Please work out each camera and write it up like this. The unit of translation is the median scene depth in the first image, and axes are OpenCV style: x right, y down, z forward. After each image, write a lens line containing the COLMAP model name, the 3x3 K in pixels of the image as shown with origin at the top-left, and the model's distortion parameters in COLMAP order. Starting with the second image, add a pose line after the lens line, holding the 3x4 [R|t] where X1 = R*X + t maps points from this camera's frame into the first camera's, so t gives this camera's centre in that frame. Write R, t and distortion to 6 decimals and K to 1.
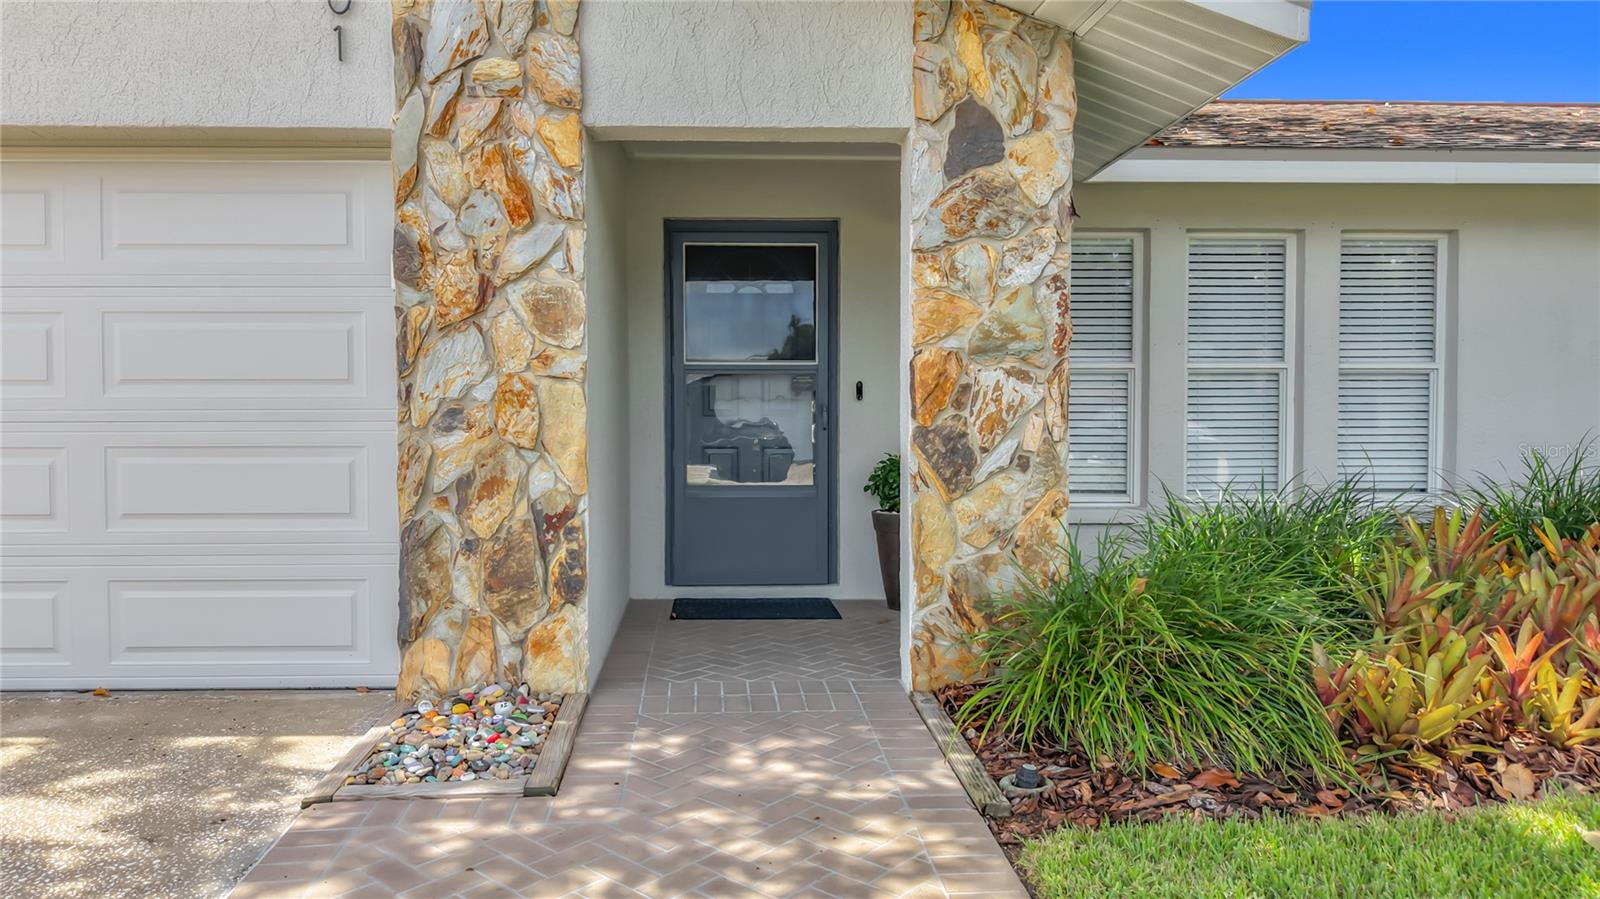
lens RADIAL K [[1122.2, 0, 800.0], [0, 1122.2, 449.5], [0, 0, 1]] dist [0.033321, -0.002880]
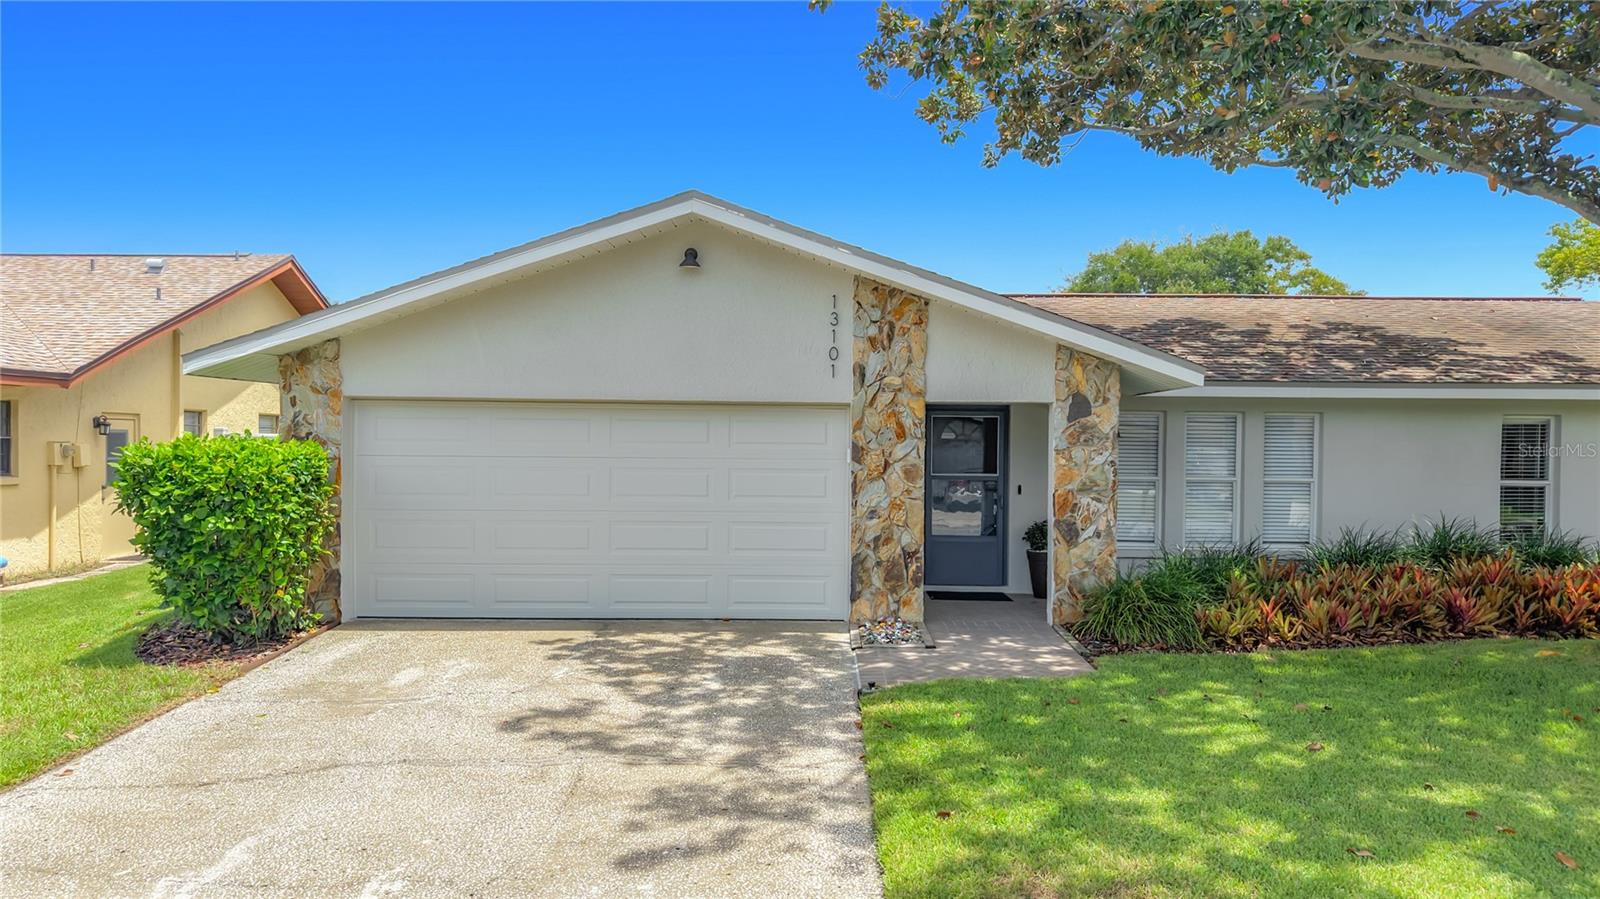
lens RADIAL K [[1122.2, 0, 800.0], [0, 1122.2, 449.5], [0, 0, 1]] dist [0.033321, -0.002880]
pose [[0.996363, 0.010174, -0.084601, -0.257748], [-0.011597, 0.999799, -0.016342, -0.131451], [0.084417, 0.017264, 0.996281, -1.580651]]
